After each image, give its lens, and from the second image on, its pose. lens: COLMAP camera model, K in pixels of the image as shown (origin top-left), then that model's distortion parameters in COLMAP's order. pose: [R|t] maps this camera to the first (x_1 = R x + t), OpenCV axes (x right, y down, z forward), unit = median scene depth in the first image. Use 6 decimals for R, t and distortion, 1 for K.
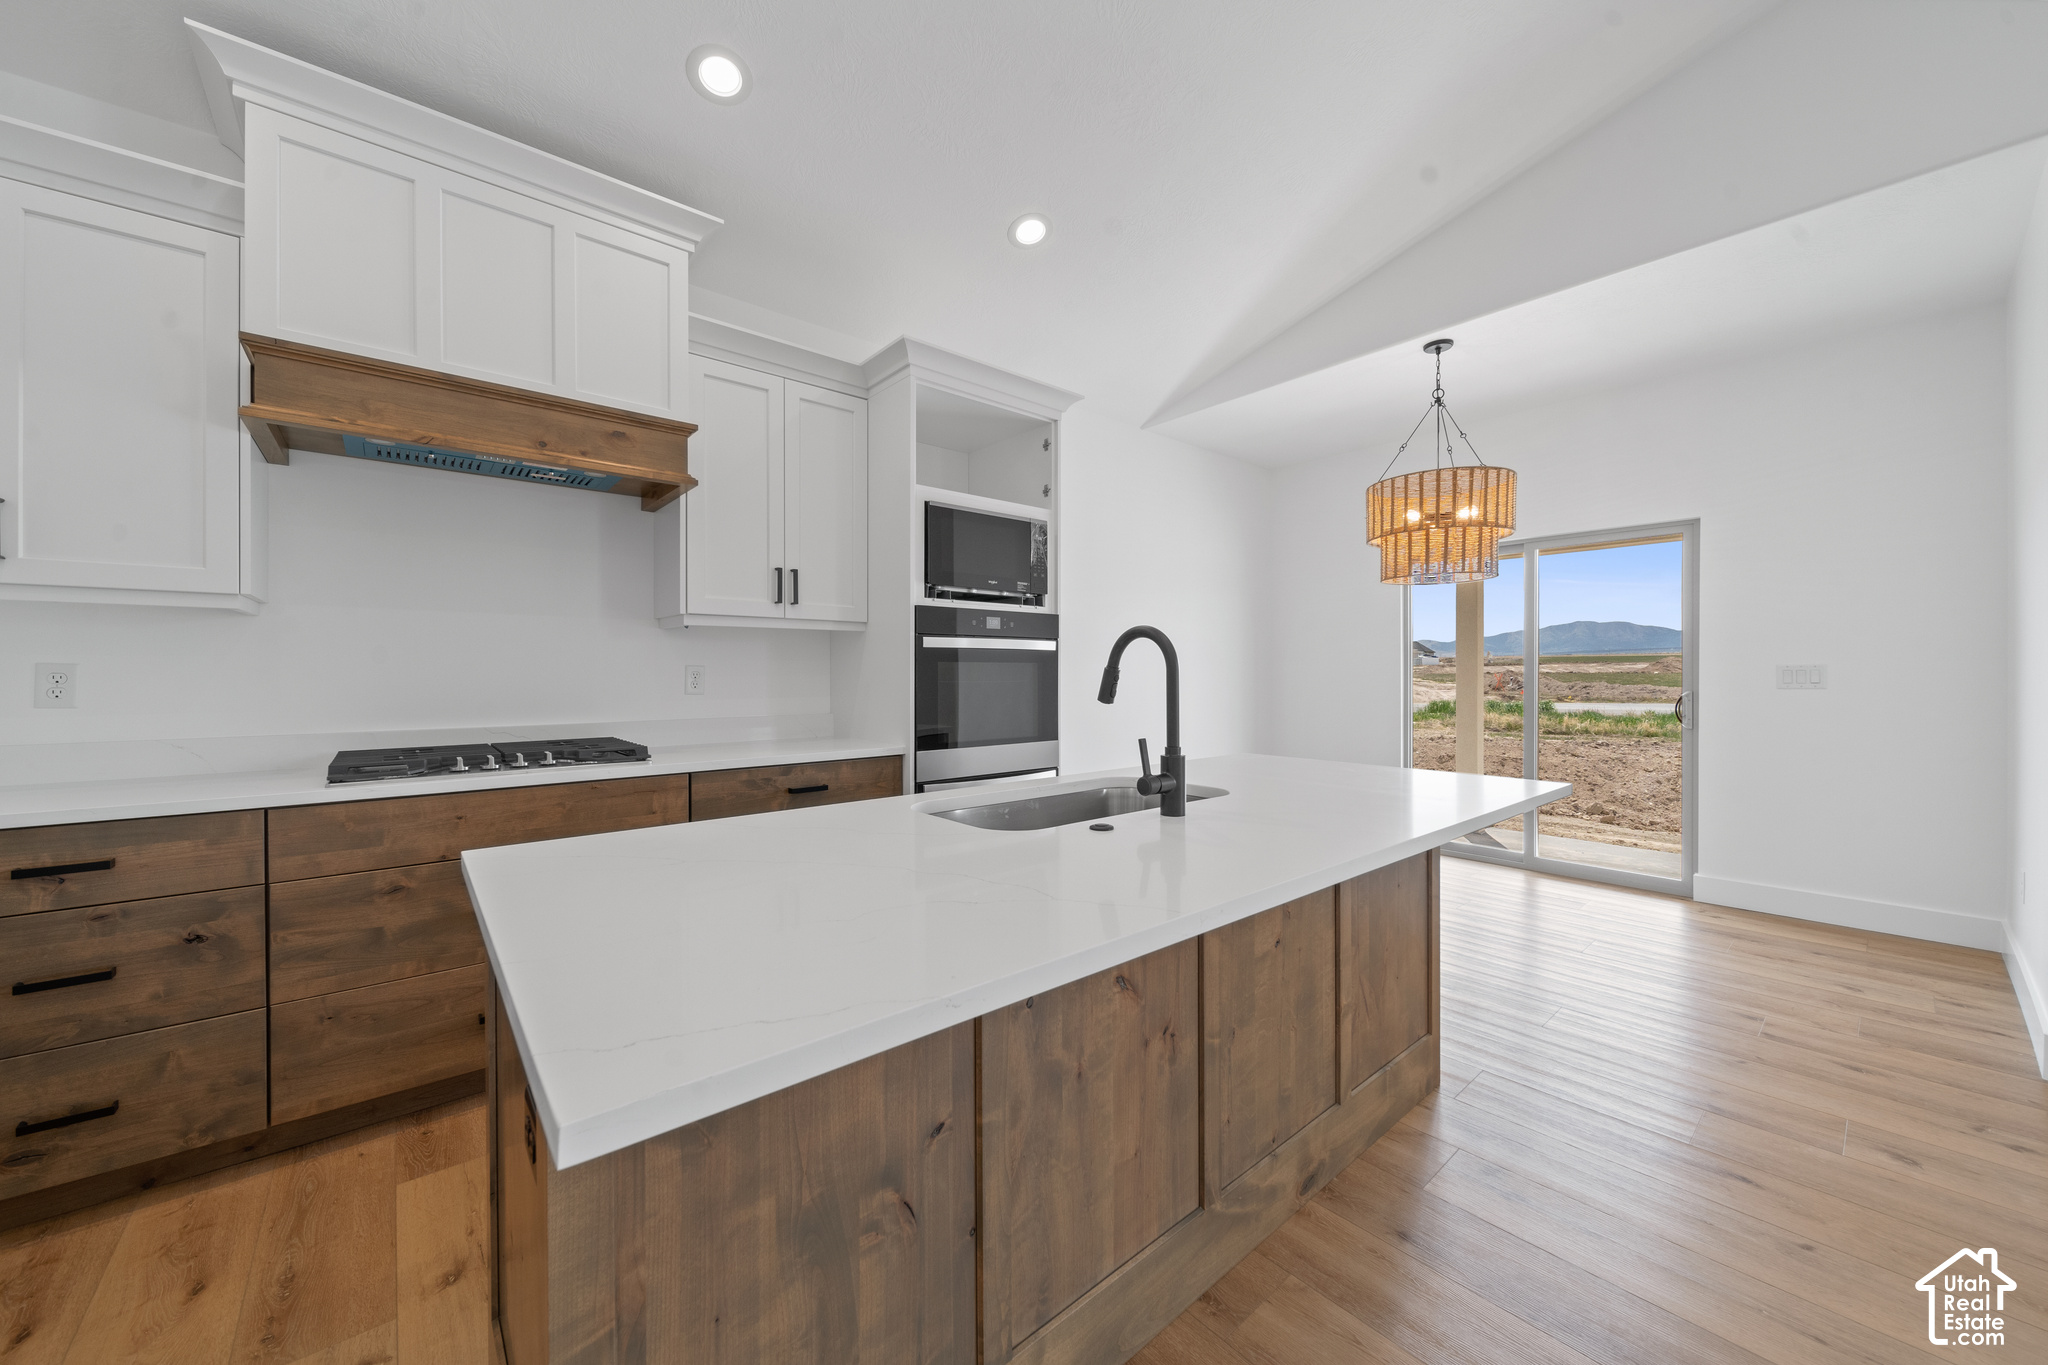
lens RADIAL K [[748.2, 0, 1024.5], [0, 748.2, 676.1], [0, 0, 1]] dist [-0.004135, -0.000314]
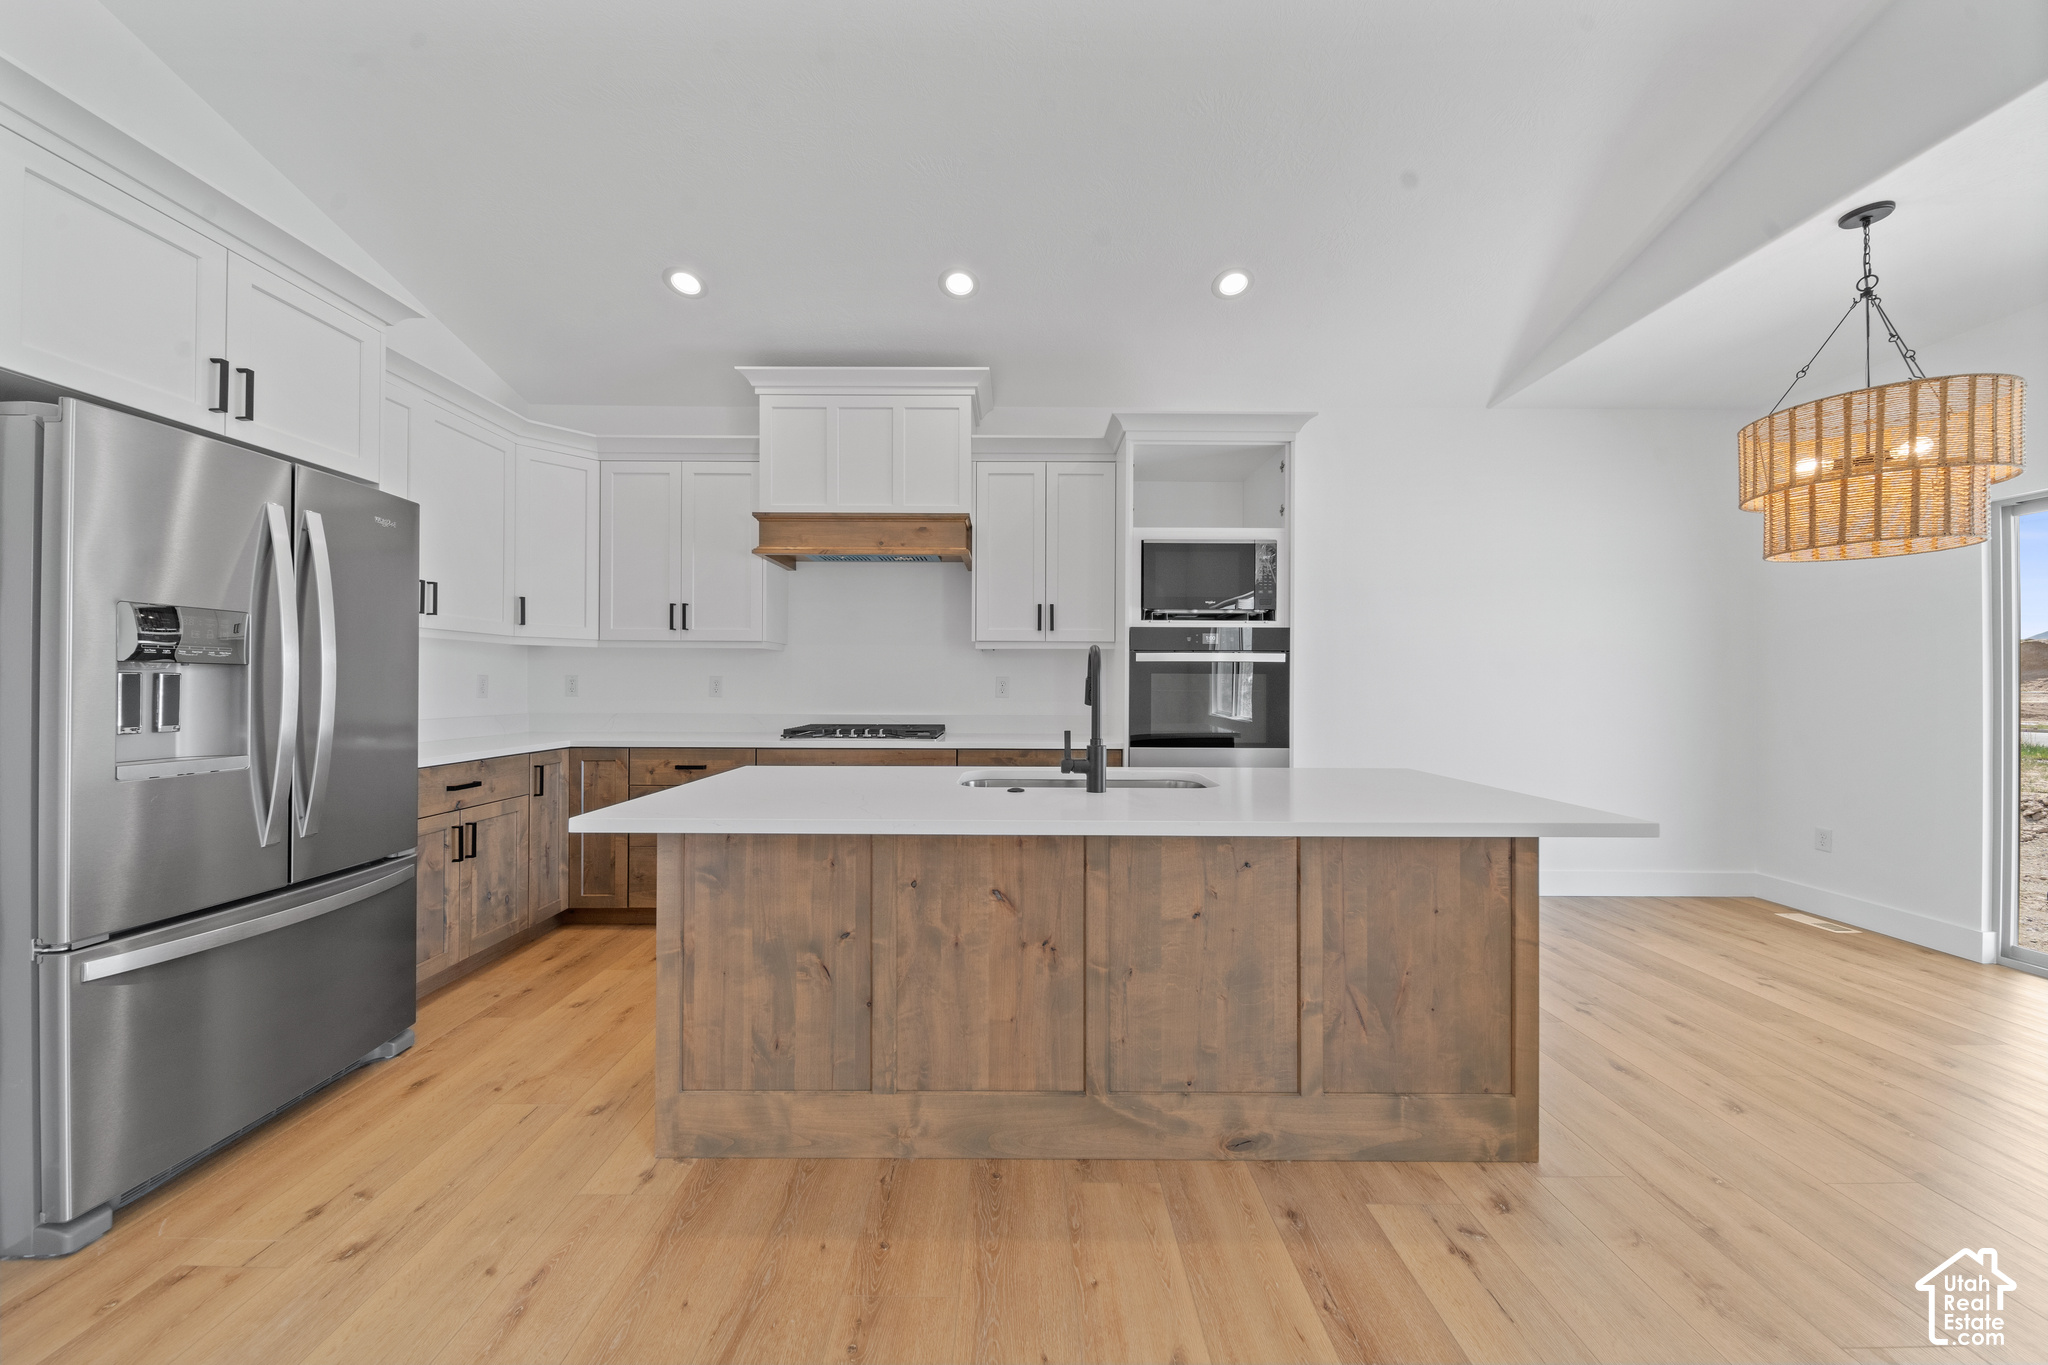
lens RADIAL K [[734.9, 0, 1016.1], [0, 734.9, 677.8], [0, 0, 1]] dist [-0.000106, -0.000002]
pose [[0.761697, -0.000087, -0.647934, 0.710697], [-0.007590, 0.999930, -0.009057, -0.000285], [0.647889, 0.011816, 0.761643, -0.047510]]
